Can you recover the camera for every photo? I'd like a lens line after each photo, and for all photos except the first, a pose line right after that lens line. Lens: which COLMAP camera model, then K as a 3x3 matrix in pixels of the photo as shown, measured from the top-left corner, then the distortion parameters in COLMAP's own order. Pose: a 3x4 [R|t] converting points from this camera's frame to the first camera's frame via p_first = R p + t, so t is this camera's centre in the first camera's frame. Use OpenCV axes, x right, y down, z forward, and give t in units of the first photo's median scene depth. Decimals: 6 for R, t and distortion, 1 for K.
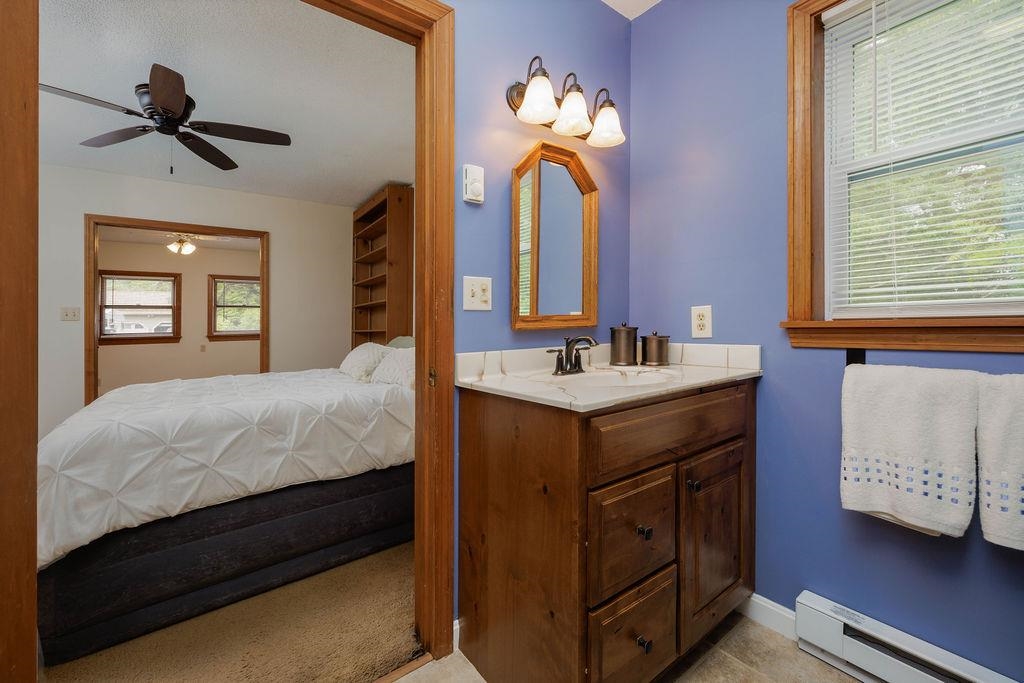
lens RADIAL K [[417.2, 0, 511.3], [0, 417.2, 322.5], [0, 0, 1]] dist [0.000150, 0.000010]
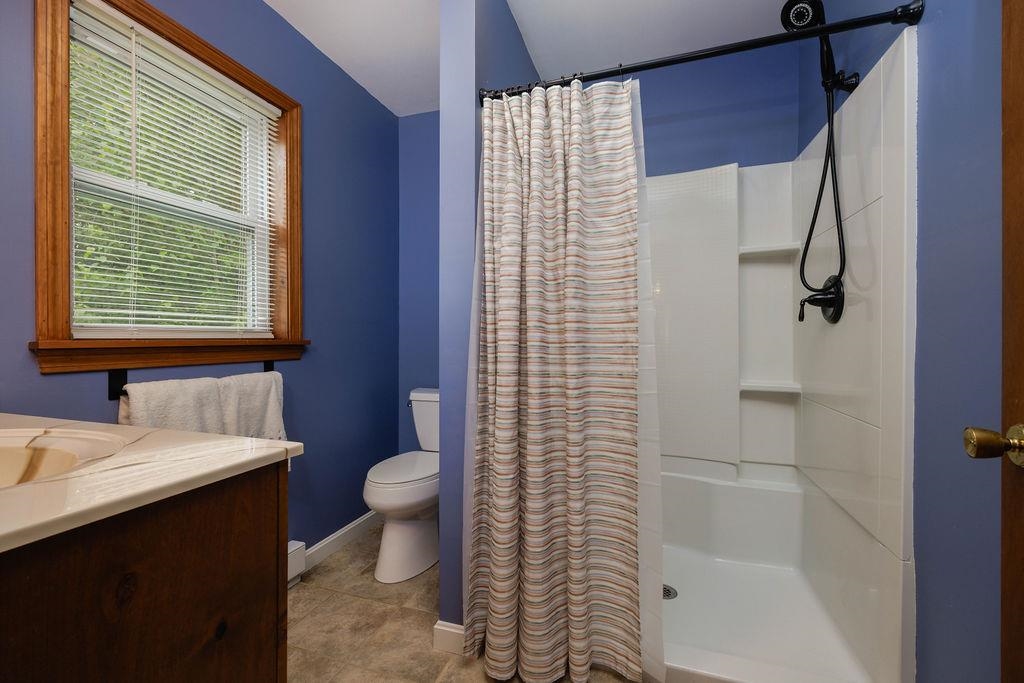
lens RADIAL K [[387.0, 0, 512.0], [0, 387.0, 341.5], [0, 0, 1]] dist [-0.000035, -0.000003]
pose [[-0.591200, 0.018528, 0.806312, -0.468645], [0.010498, 0.999828, -0.015277, 0.021437], [-0.806457, -0.000567, -0.591293, 0.811896]]
